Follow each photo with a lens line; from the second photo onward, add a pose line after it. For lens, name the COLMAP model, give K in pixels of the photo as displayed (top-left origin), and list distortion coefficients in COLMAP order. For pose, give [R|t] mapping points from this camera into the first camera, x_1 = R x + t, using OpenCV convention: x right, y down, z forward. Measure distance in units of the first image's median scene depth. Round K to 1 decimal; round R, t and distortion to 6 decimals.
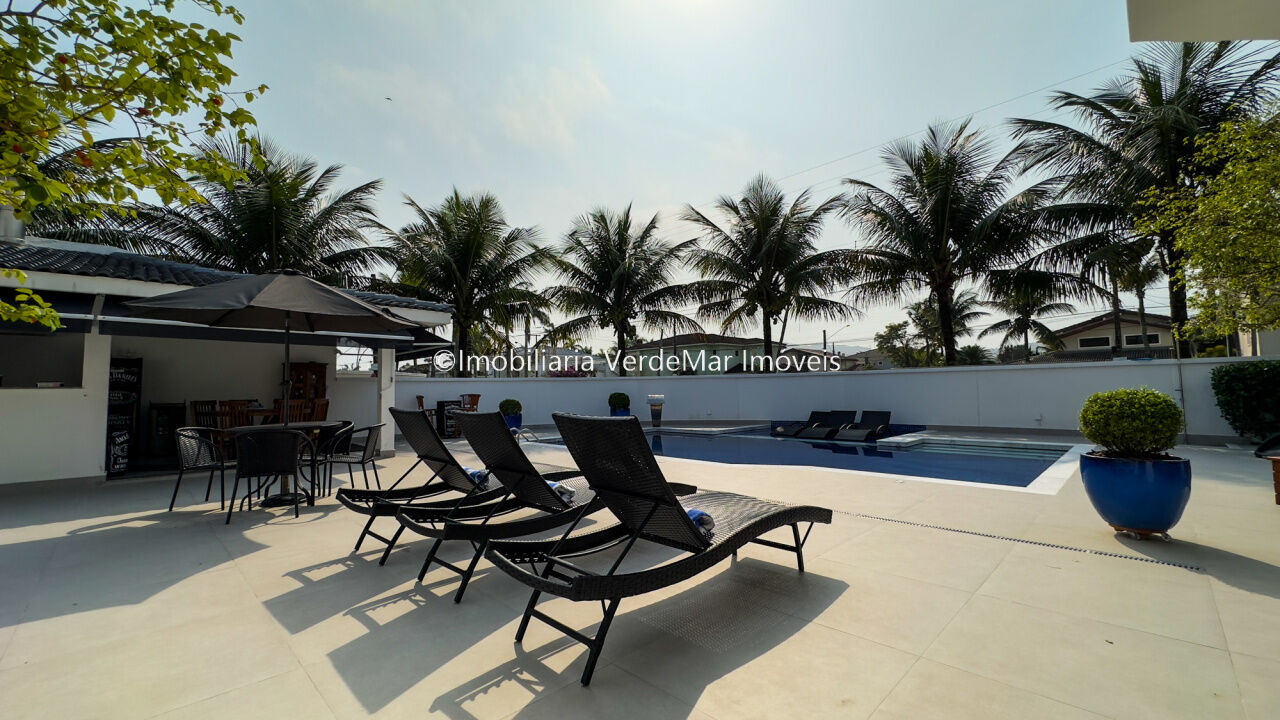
lens RADIAL K [[514.2, 0, 644.4], [0, 514.2, 359.1], [0, 0, 1]] dist [0.003006, 0.000224]
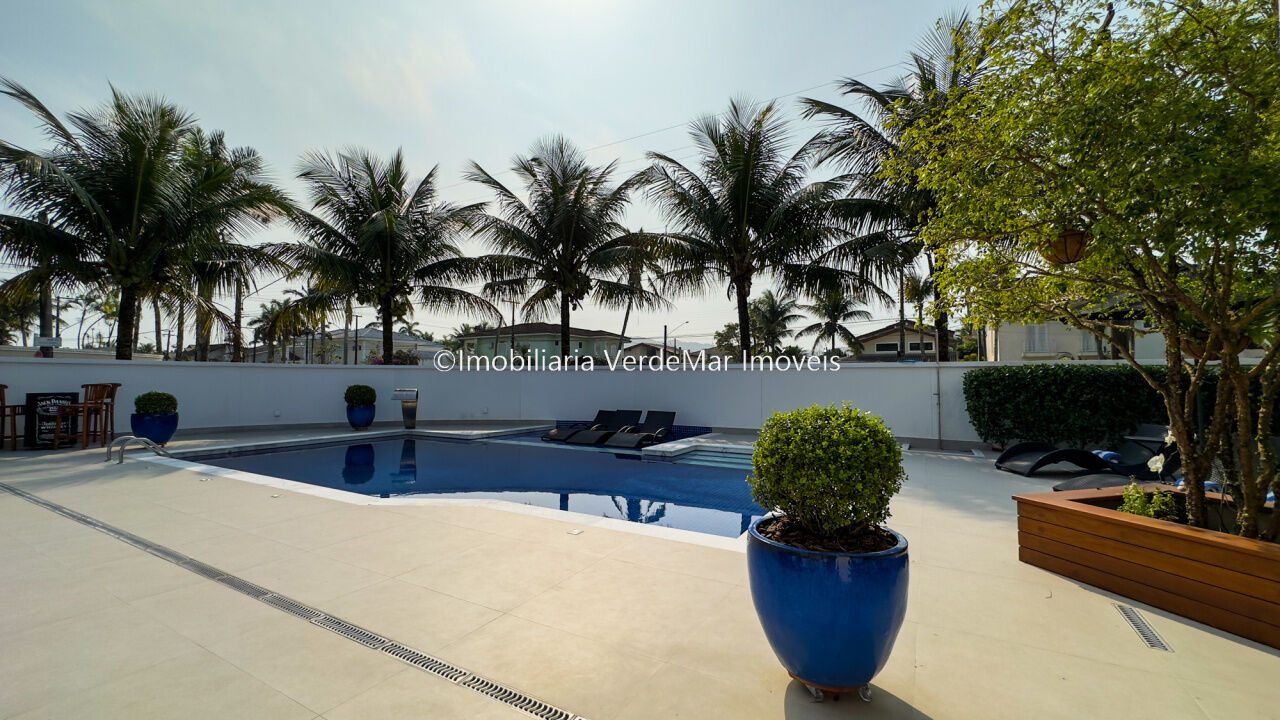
lens RADIAL K [[512.8, 0, 640.0], [0, 512.8, 360.0], [0, 0, 1]] dist [0.000414, 0.000017]
pose [[0.965041, 0.030885, 0.260272, 0.142827], [-0.035358, 0.999296, 0.012523, 0.002342], [-0.259702, -0.021288, 0.965454, 0.125369]]
